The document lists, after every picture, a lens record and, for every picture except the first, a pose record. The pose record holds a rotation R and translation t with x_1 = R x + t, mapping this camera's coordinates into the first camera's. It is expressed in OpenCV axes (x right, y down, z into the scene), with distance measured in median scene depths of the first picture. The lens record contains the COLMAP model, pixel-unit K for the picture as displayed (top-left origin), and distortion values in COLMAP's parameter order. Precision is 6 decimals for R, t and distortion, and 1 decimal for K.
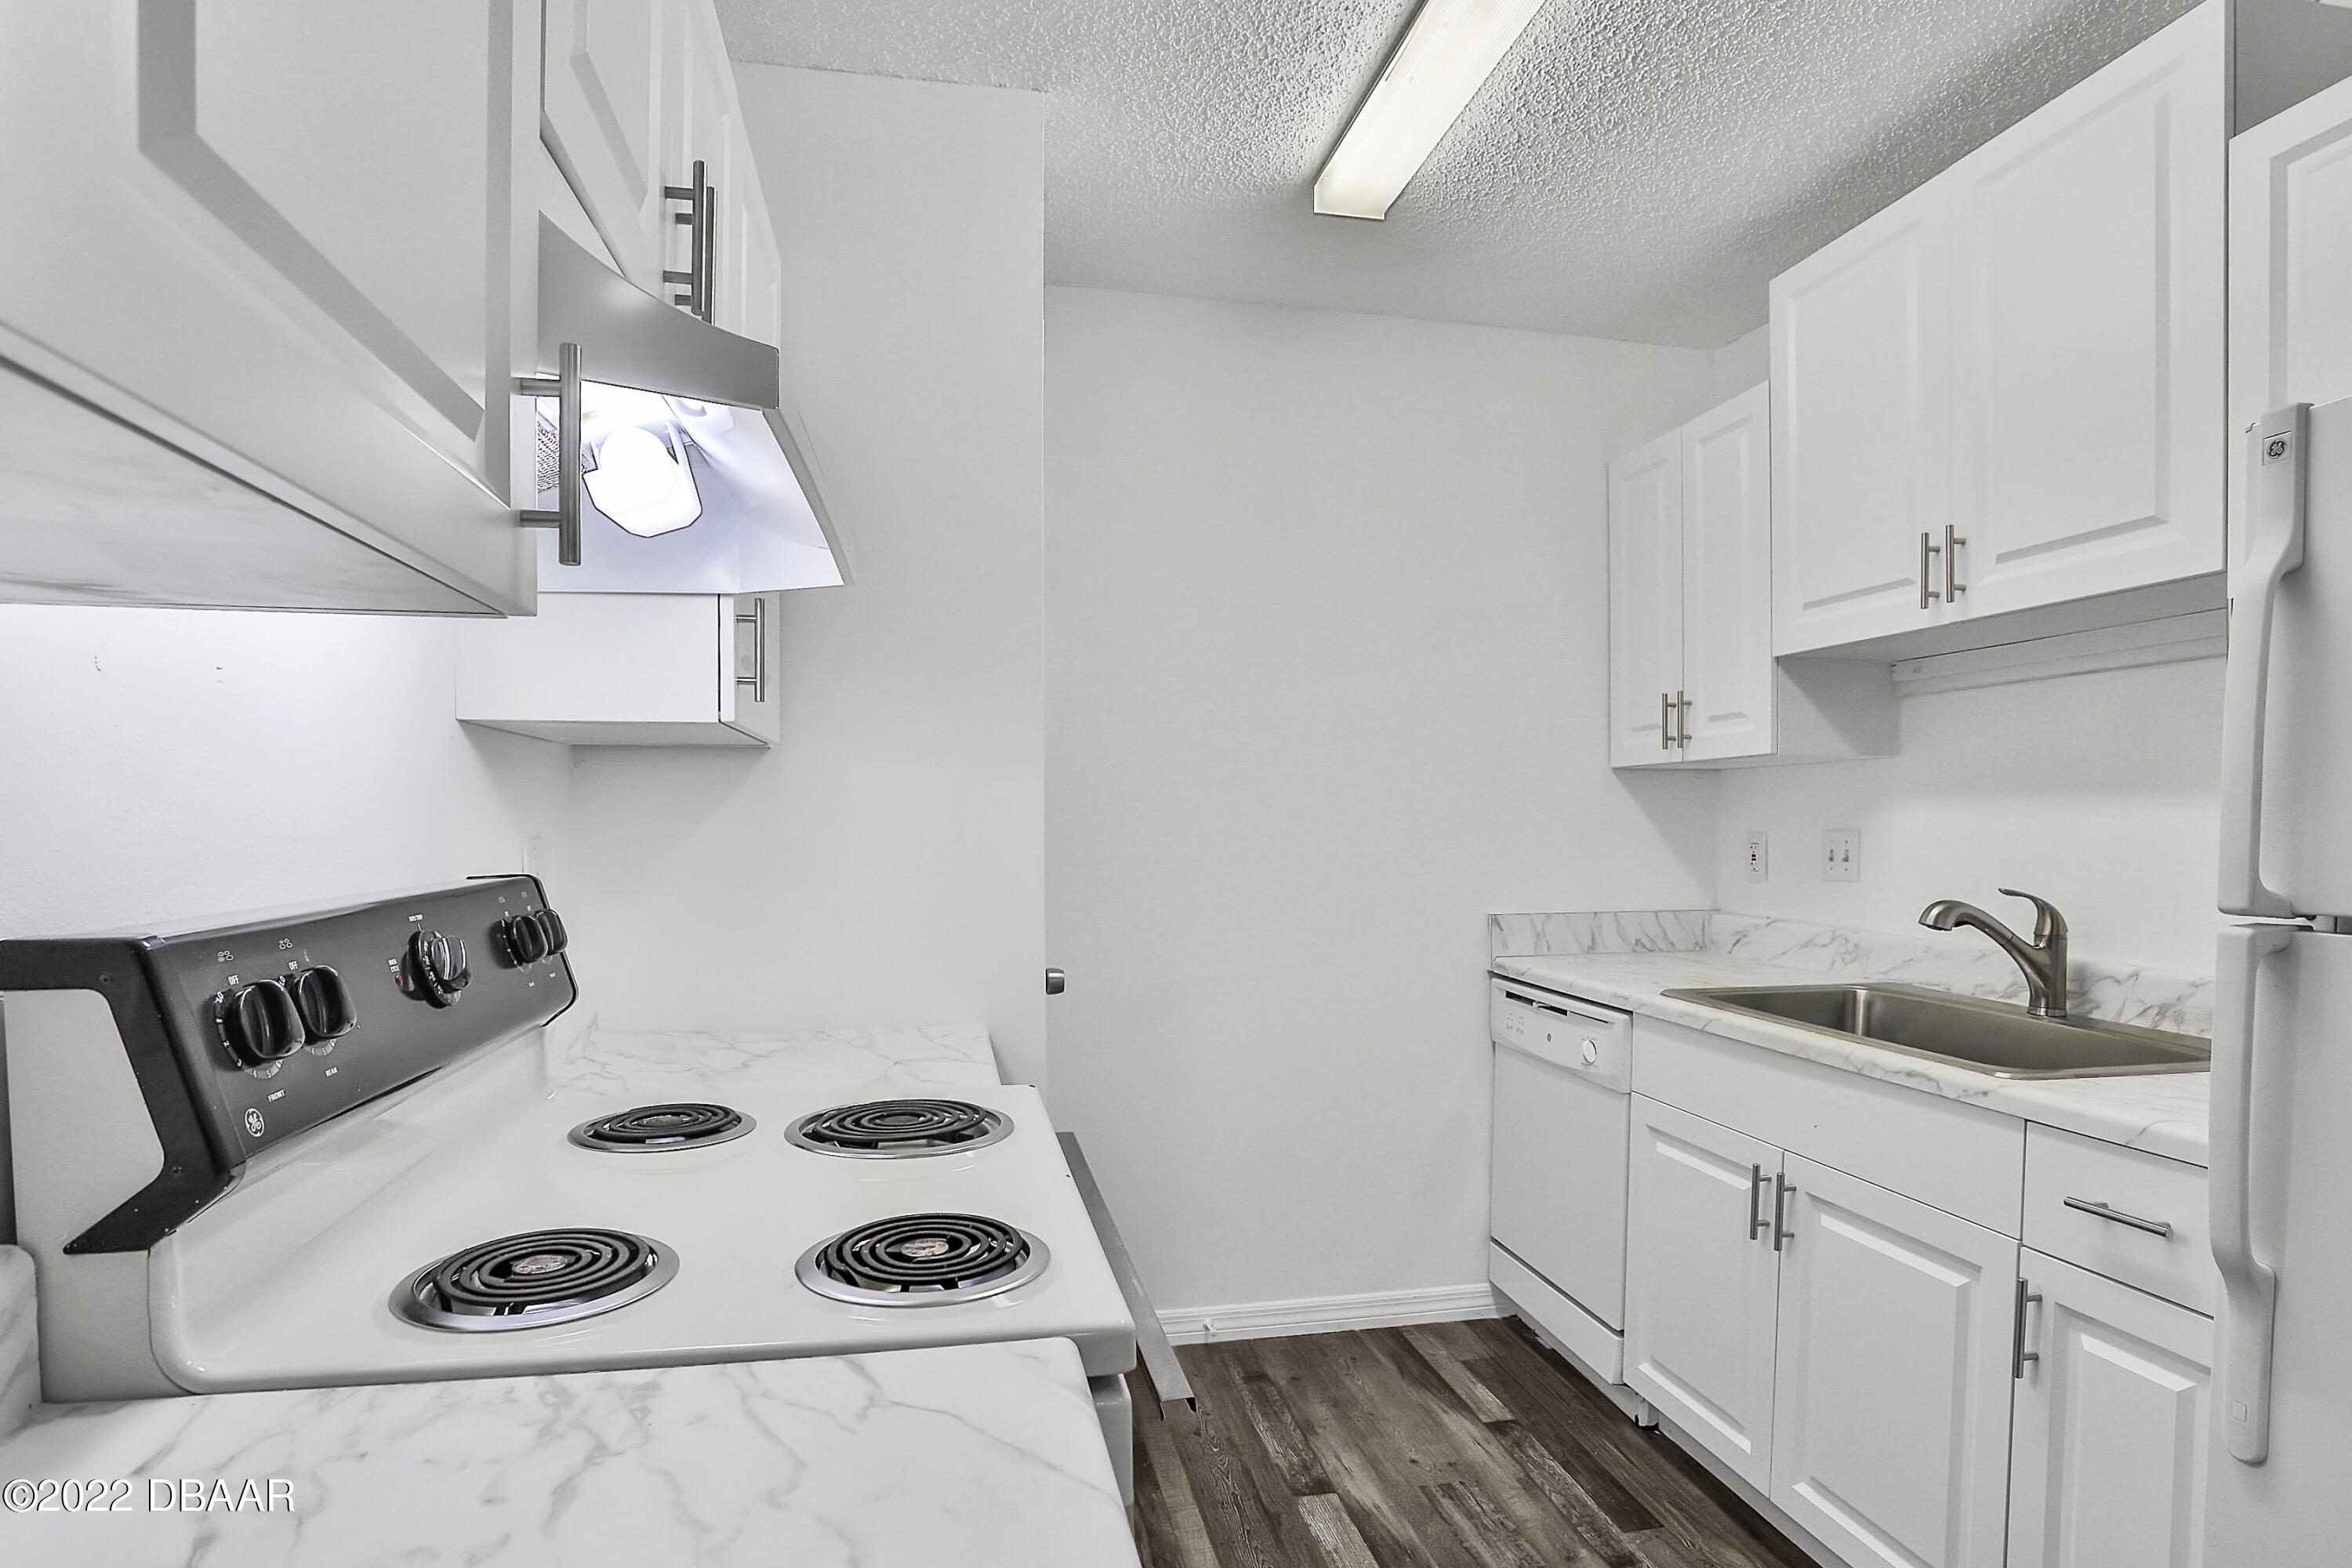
lens RADIAL K [[1234.4, 0, 1163.8], [0, 1234.4, 863.0], [0, 0, 1]] dist [-0.081597, 0.030089]
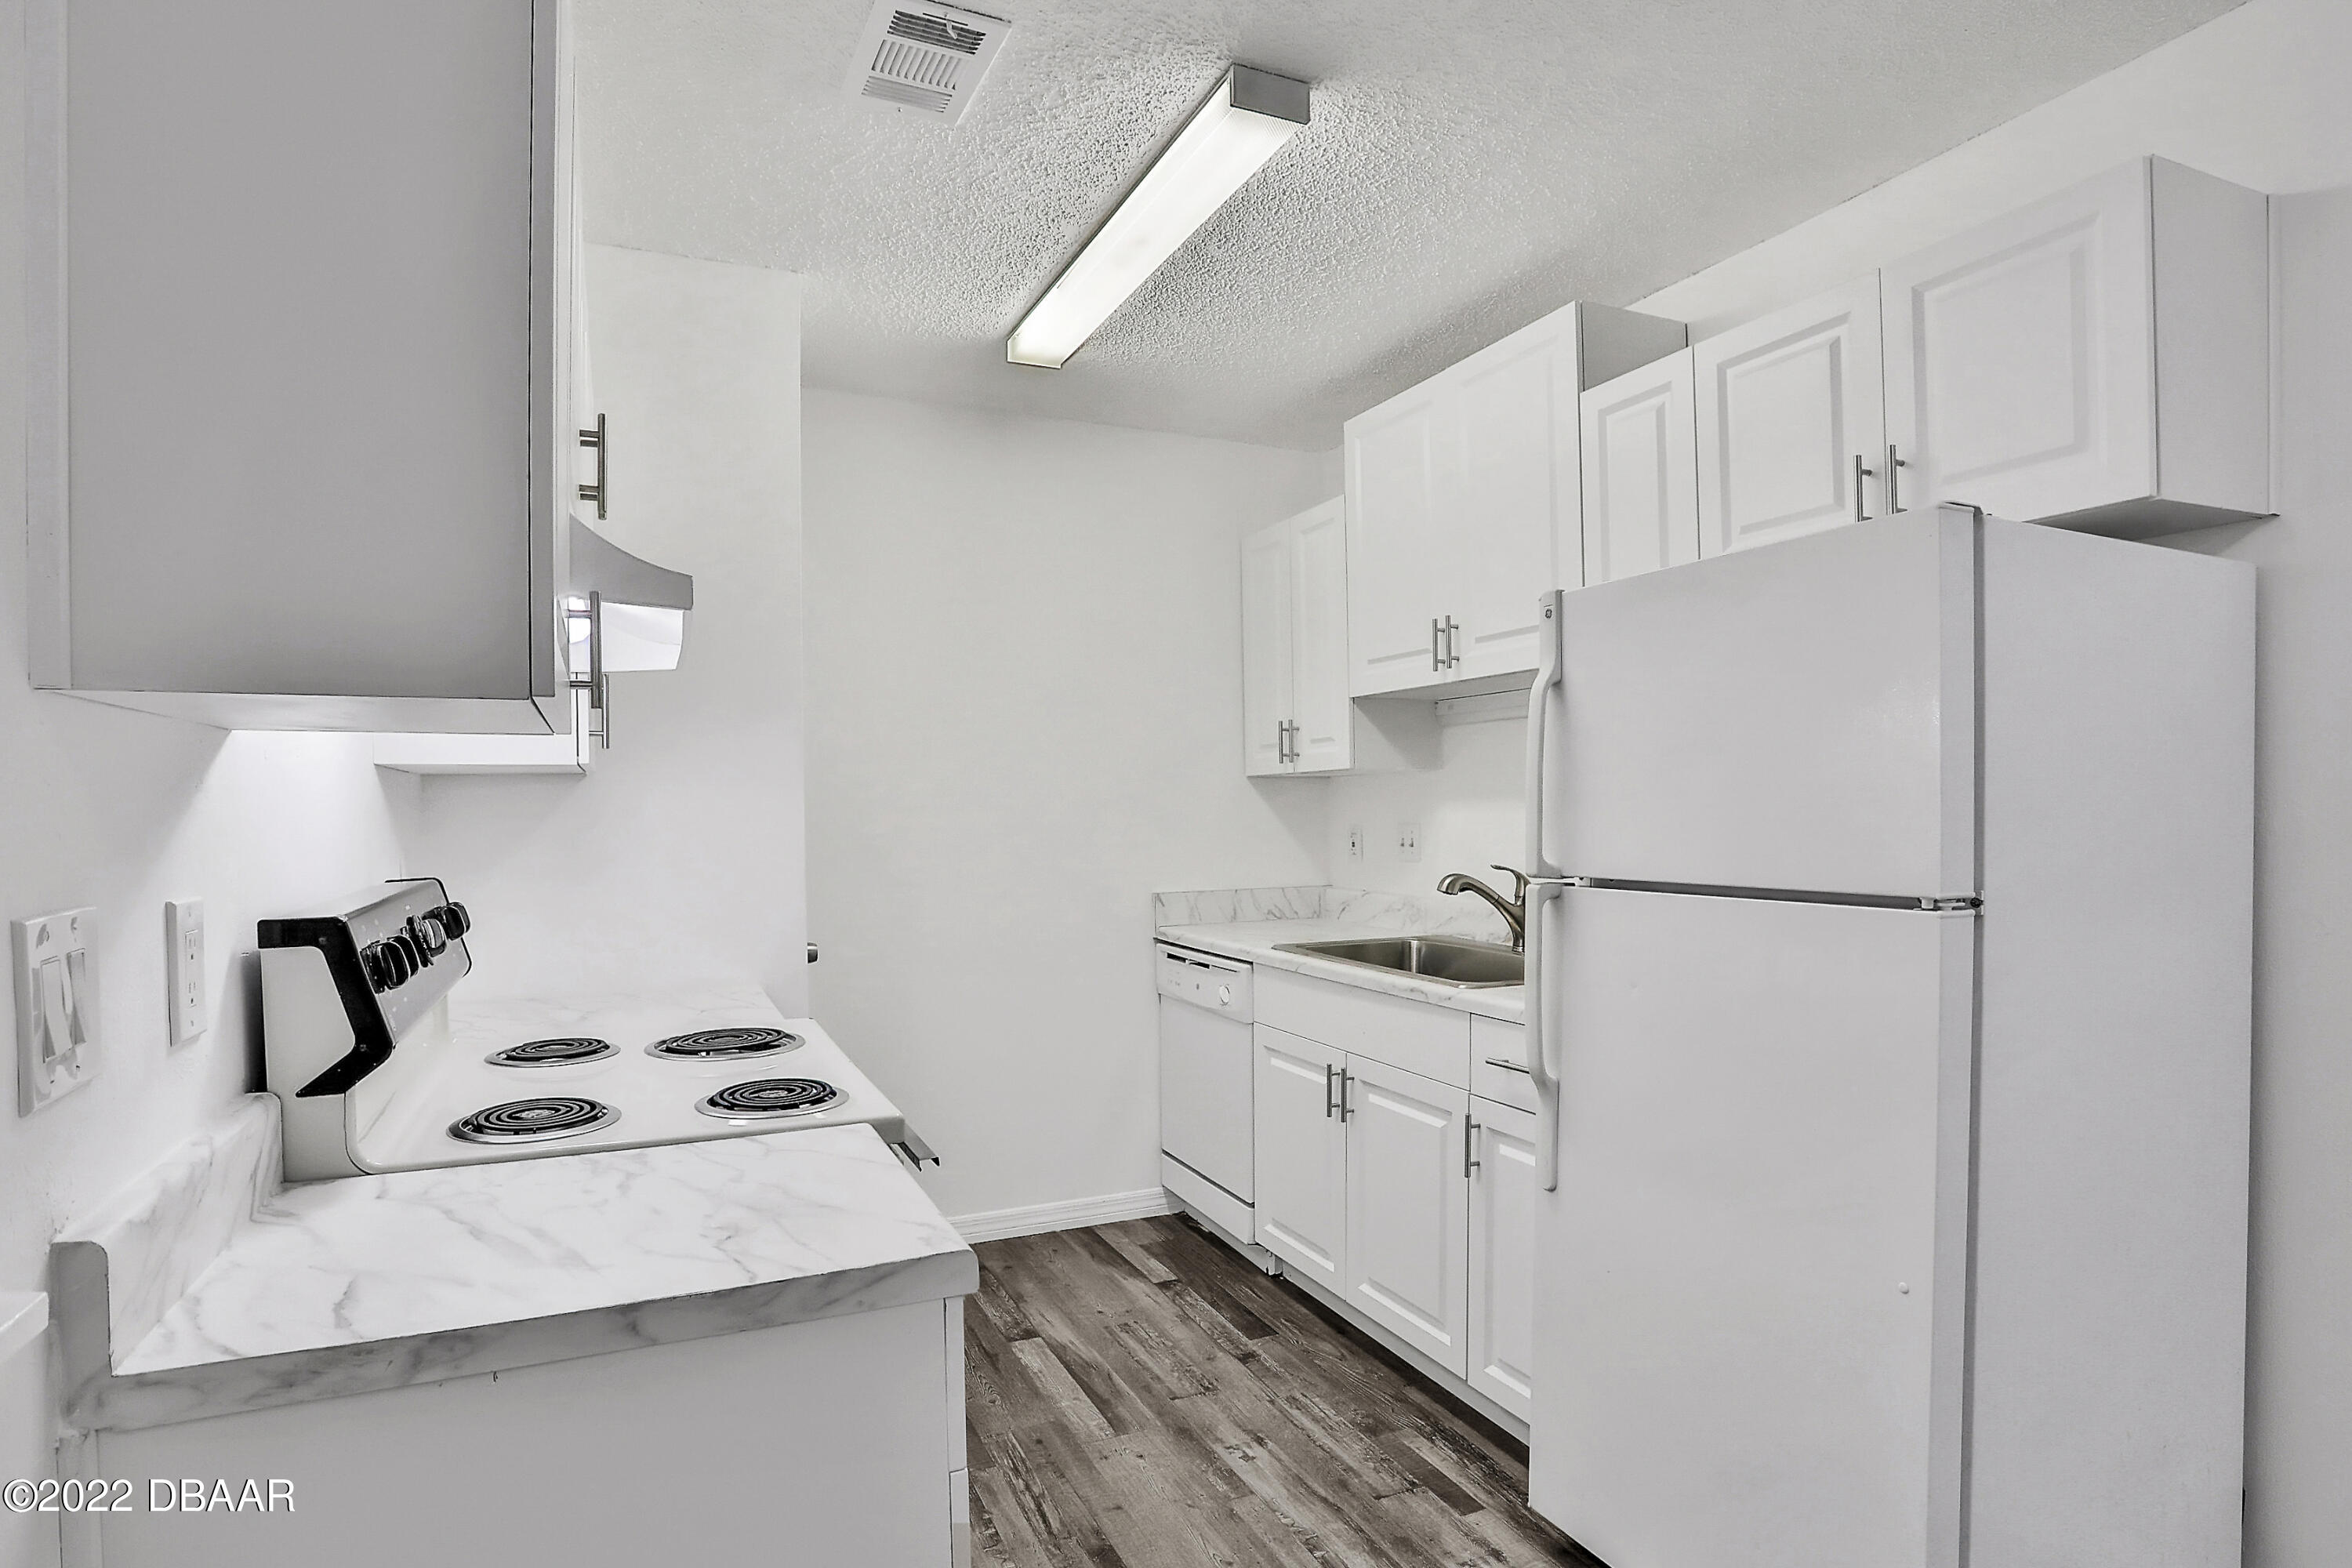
lens RADIAL K [[1234.3, 0, 1157.6], [0, 1234.3, 831.3], [0, 0, 1]] dist [-0.083517, 0.035357]
pose [[0.974121, -0.015014, 0.225528, -0.022940], [0.018730, 0.999722, -0.014348, -0.004790], [-0.225249, 0.018201, 0.974131, -0.323391]]
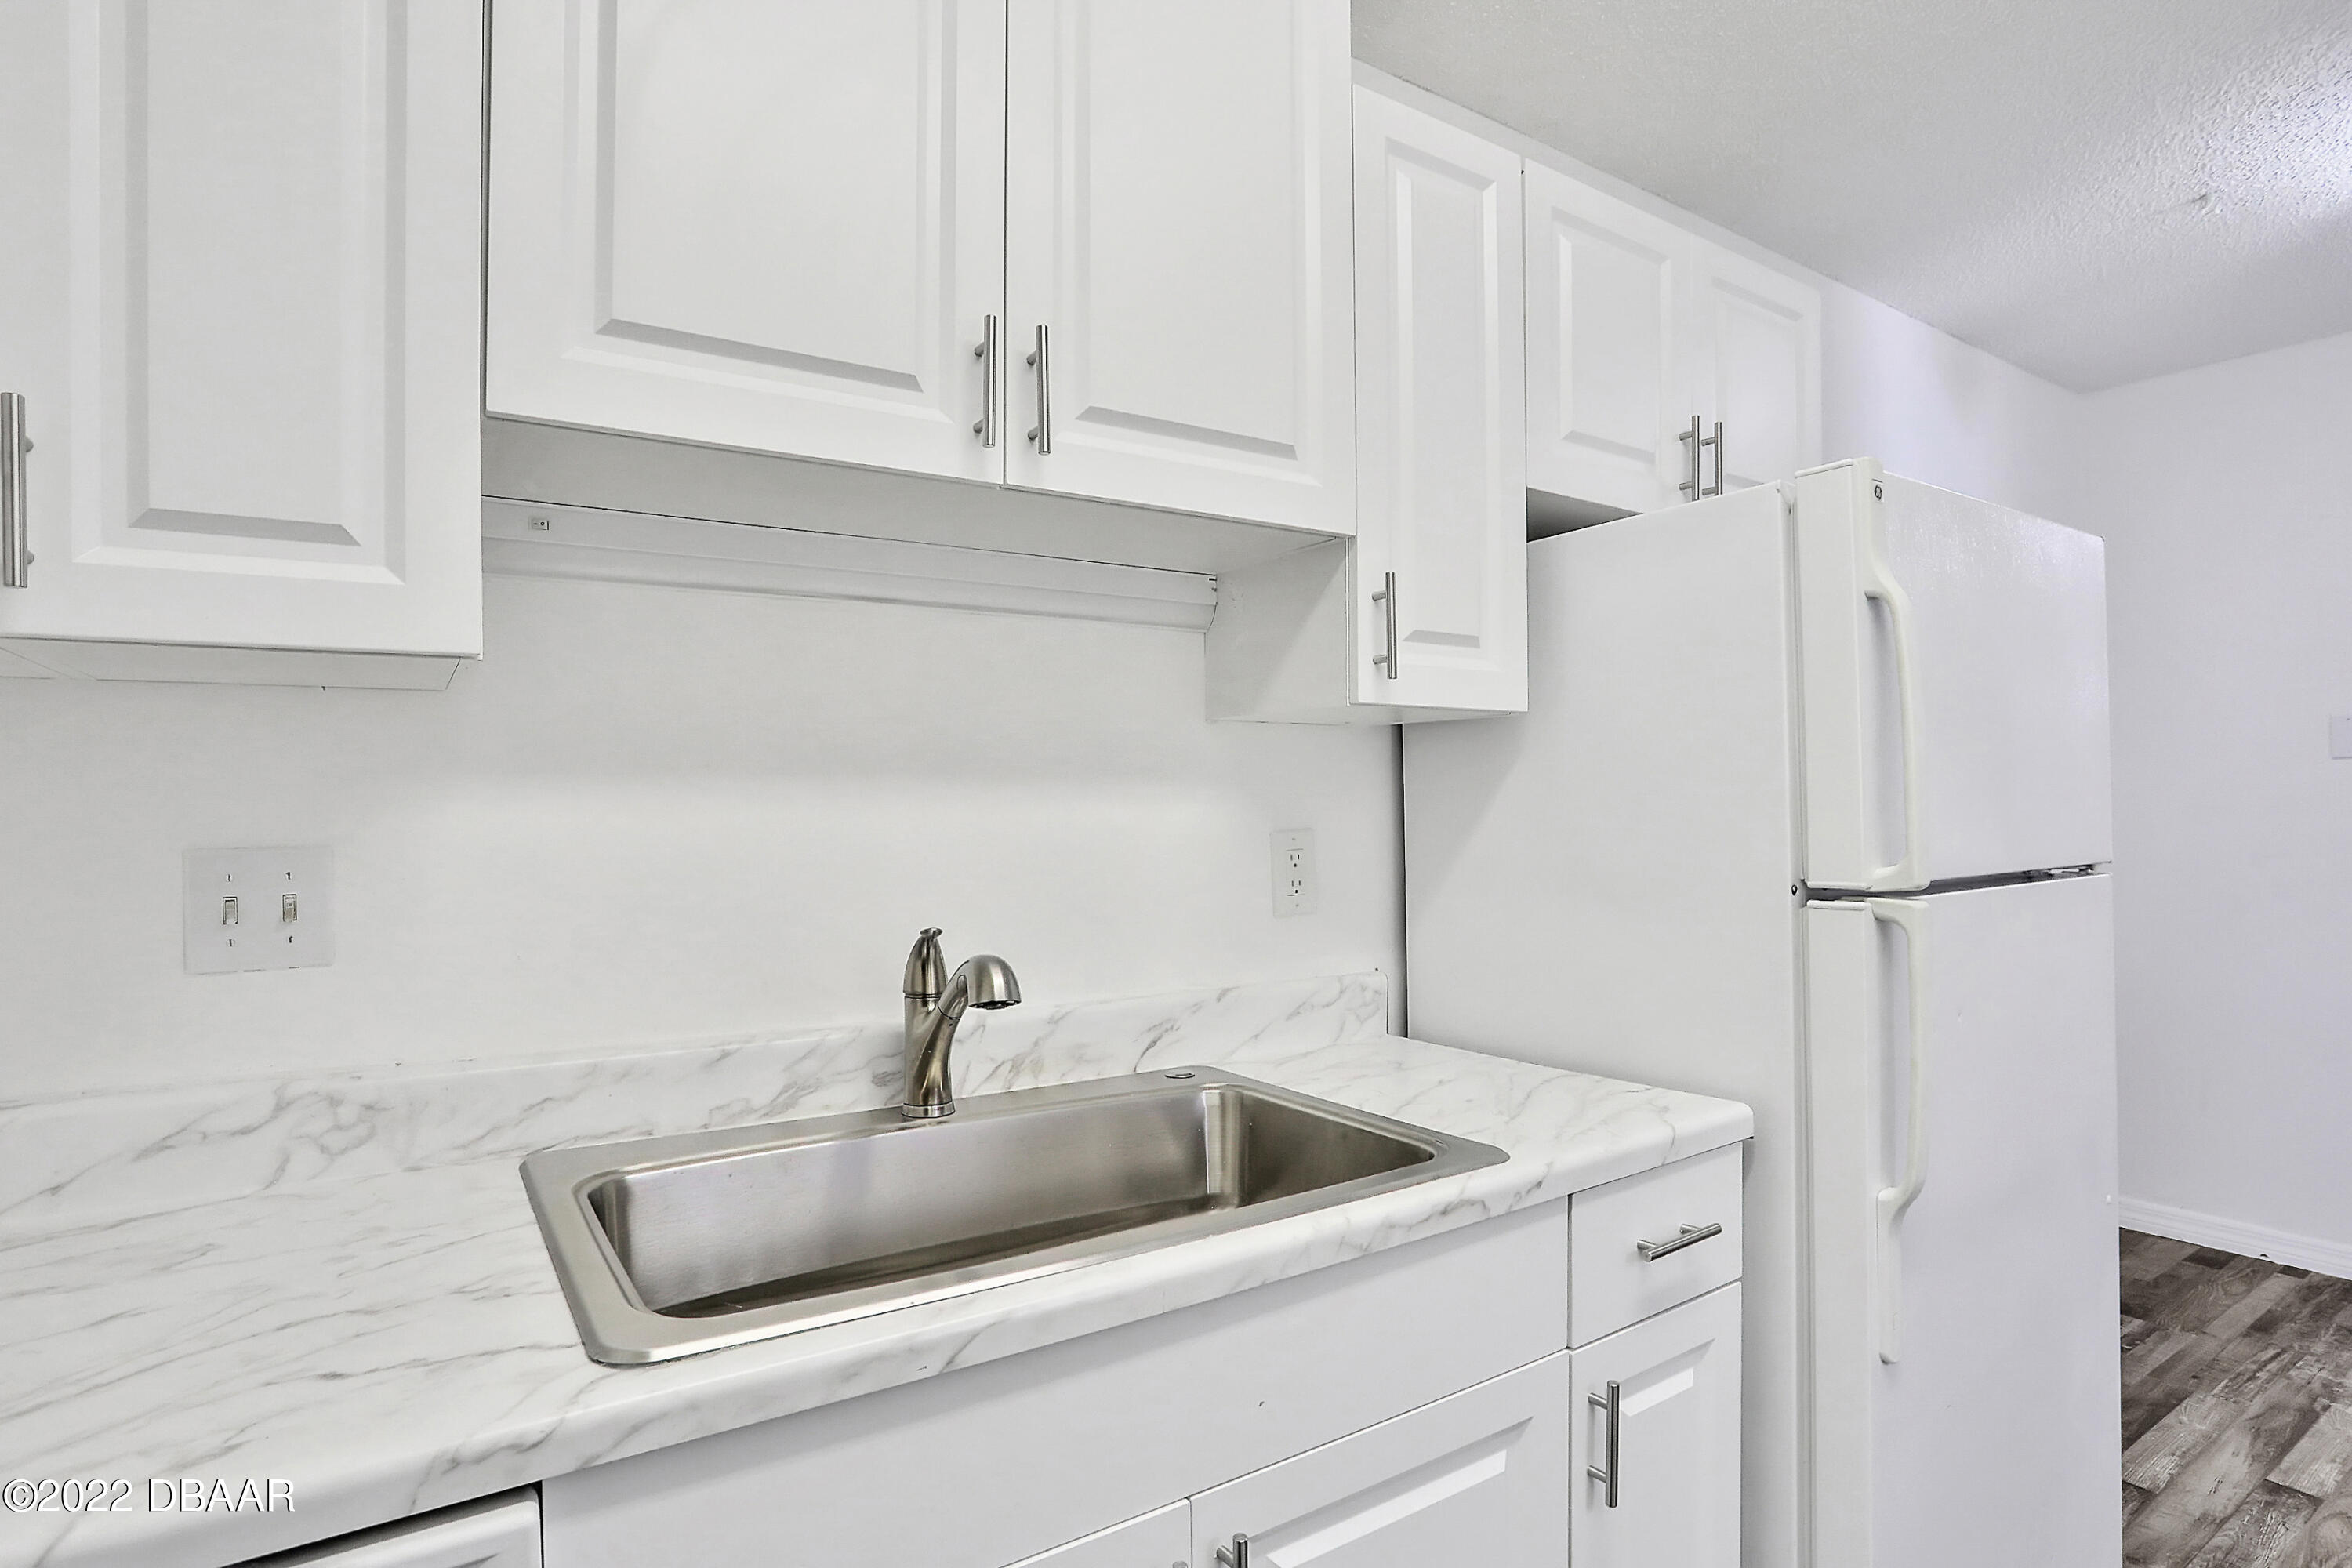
lens RADIAL K [[1221.8, 0, 1172.4], [0, 1221.8, 795.4], [0, 0, 1]] dist [-0.081869, 0.030033]
pose [[-0.395549, 0.016969, 0.918288, 0.066871], [0.043227, 0.999065, 0.000158, -0.038246], [-0.917427, 0.039757, -0.395913, 1.038726]]
